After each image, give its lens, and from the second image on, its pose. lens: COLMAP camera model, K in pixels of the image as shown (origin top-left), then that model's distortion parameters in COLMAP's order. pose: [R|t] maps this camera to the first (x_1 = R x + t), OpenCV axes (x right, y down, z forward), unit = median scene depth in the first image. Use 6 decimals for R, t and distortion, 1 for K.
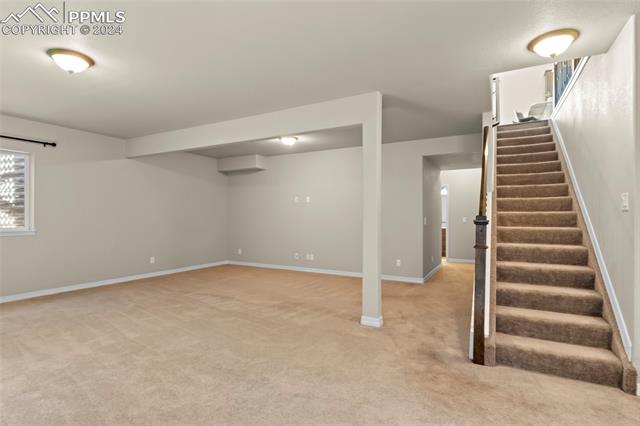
lens RADIAL K [[323.3, 0, 321.0], [0, 323.3, 205.4], [0, 0, 1]] dist [0.003488, 0.000652]
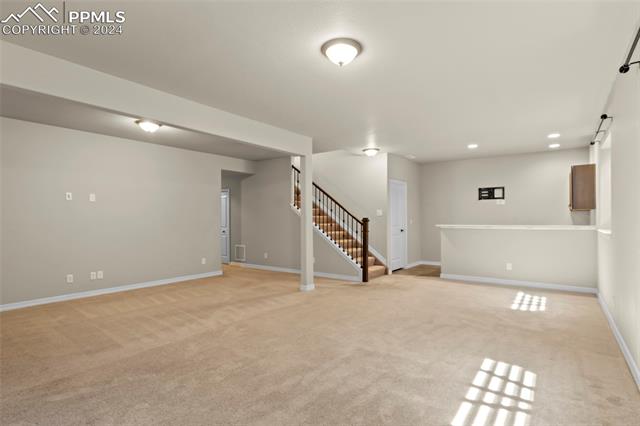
lens RADIAL K [[329.1, 0, 320.0], [0, 329.1, 213.0], [0, 0, 1]] dist [0.000820, 0.000182]
pose [[0.126706, 0.014061, 0.991841, -0.864409], [-0.030882, 0.999471, -0.010224, 0.009988], [-0.991460, -0.029335, 0.127073, 0.476268]]
